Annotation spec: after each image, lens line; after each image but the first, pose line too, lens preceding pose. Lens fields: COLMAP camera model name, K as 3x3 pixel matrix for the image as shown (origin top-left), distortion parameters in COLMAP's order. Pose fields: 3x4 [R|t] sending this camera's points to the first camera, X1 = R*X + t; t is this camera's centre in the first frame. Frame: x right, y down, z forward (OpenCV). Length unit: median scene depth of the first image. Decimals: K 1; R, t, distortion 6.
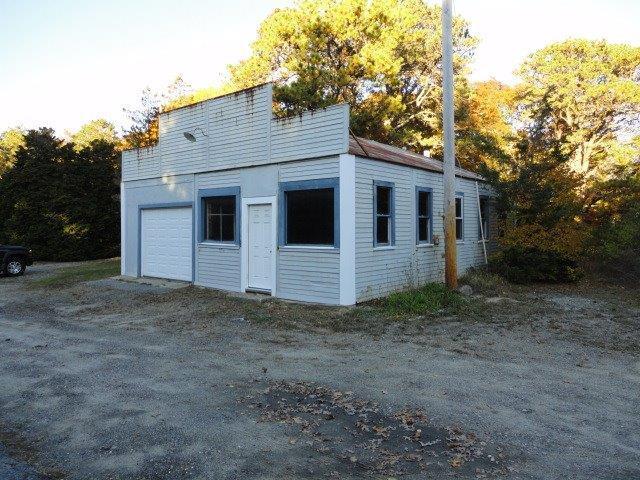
lens RADIAL K [[464.1, 0, 321.2], [0, 464.1, 241.5], [0, 0, 1]] dist [0.005909, 0.004246]
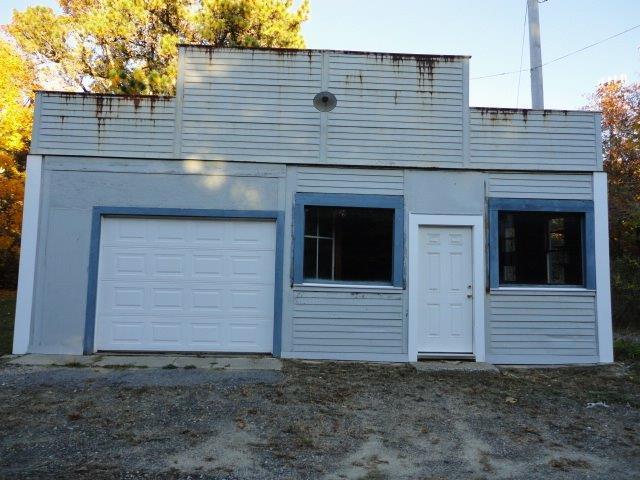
lens RADIAL K [[464.1, 0, 320.2], [0, 464.1, 233.9], [0, 0, 1]] dist [0.005909, 0.004246]
pose [[0.742201, 0.054790, 0.667934, -0.698108], [-0.002155, 0.996842, -0.079376, -0.013604], [-0.670174, 0.057473, 0.739975, 0.602784]]
